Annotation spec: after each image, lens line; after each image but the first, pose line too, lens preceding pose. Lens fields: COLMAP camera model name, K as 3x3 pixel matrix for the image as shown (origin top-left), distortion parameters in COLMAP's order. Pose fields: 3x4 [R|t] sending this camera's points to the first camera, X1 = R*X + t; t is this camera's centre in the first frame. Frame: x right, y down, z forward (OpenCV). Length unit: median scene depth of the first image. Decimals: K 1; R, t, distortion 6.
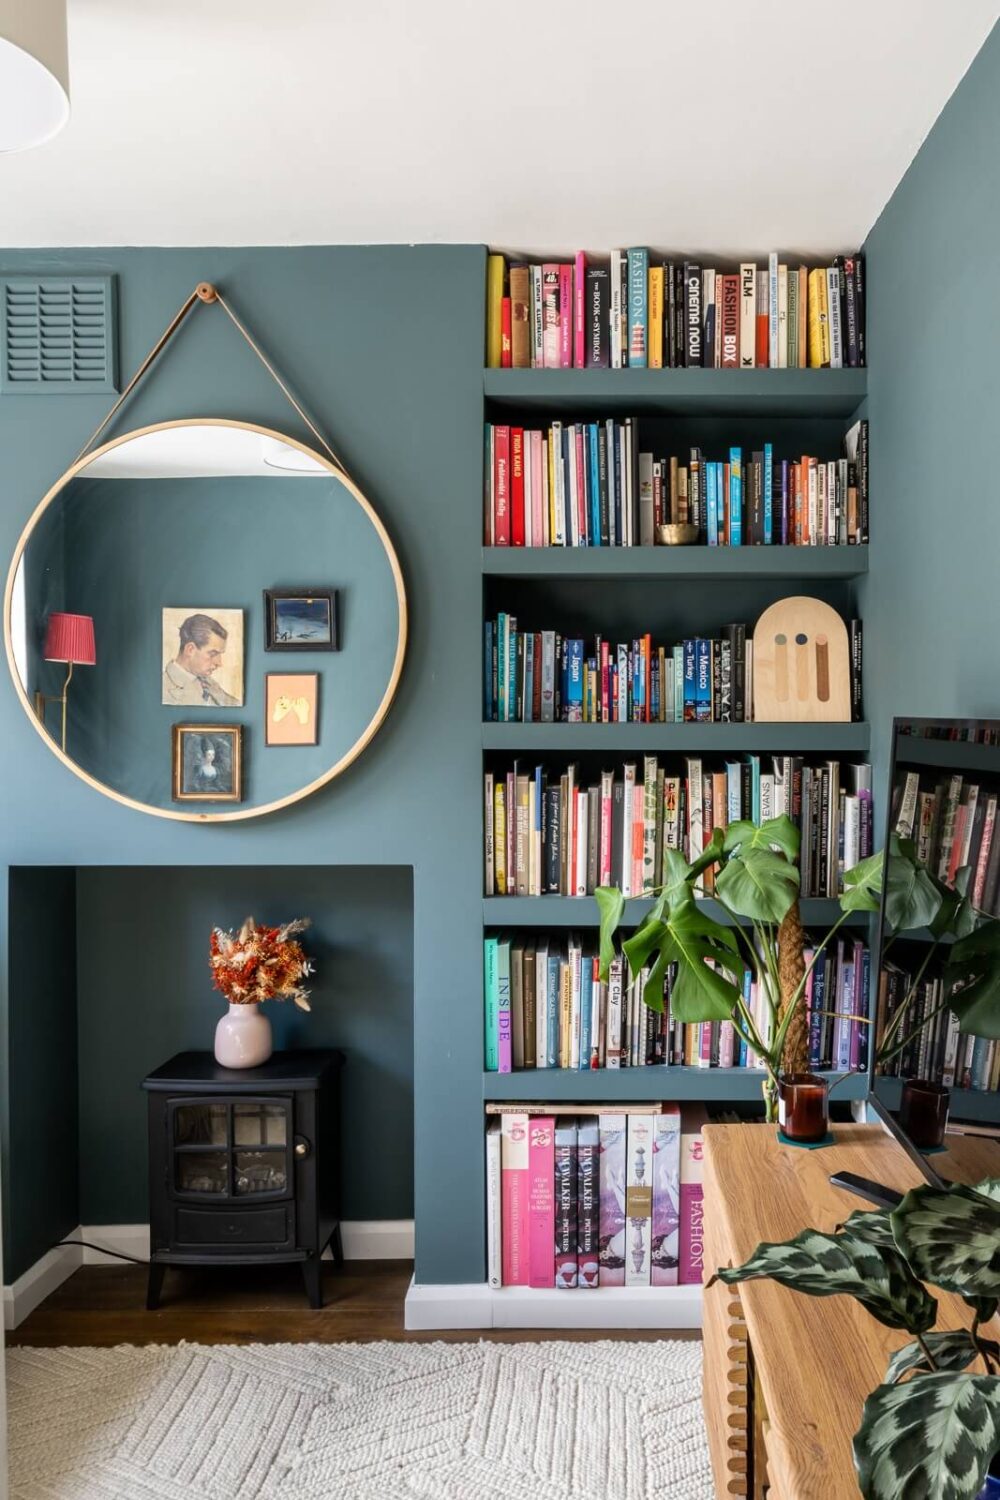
lens RADIAL K [[2617.0, 0, 500.0], [0, 2617.0, 750.0], [0, 0, 1]] dist [0.052657, 0.022034]
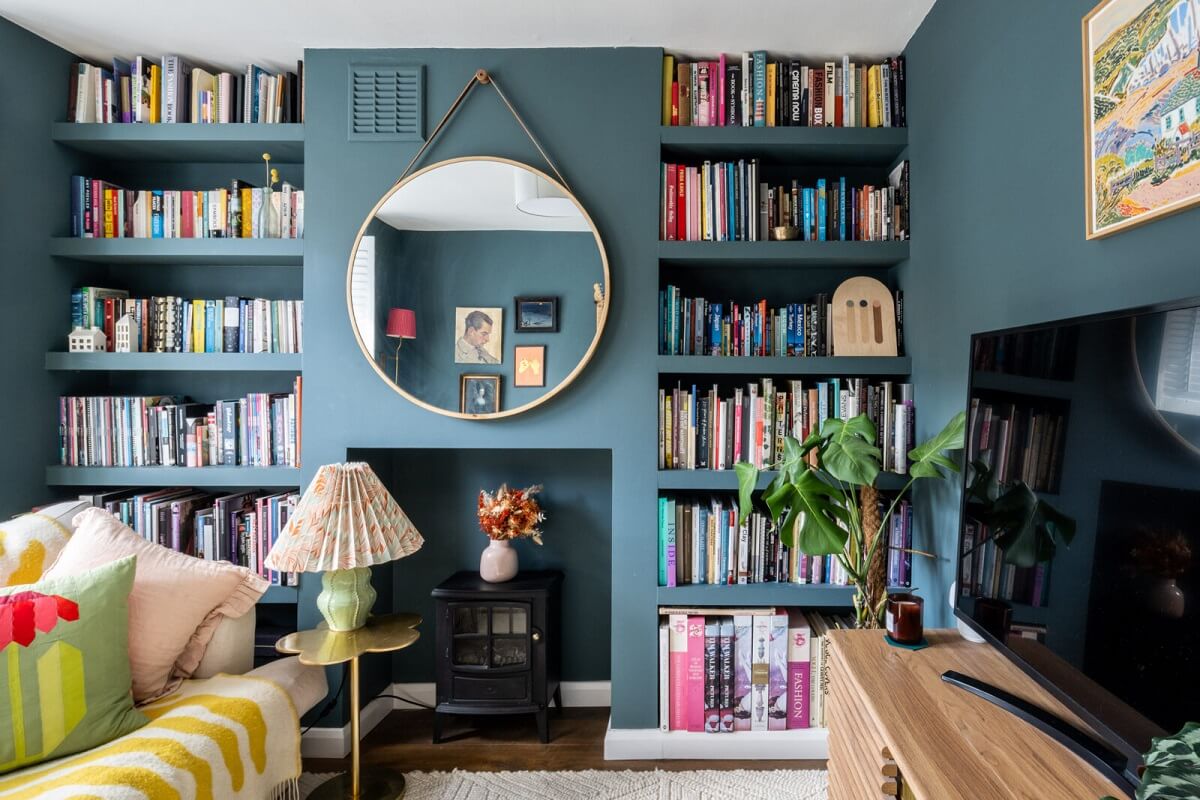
lens RADIAL K [[898.8, 0, 603.1], [0, 898.8, 371.9], [0, 0, 1]] dist [-0.007749, -0.003580]
pose [[0.999854, 0.006558, 0.015765, -0.046923], [-0.005238, 0.996588, -0.082371, 0.042479], [-0.016252, 0.082276, 0.996477, 0.474825]]
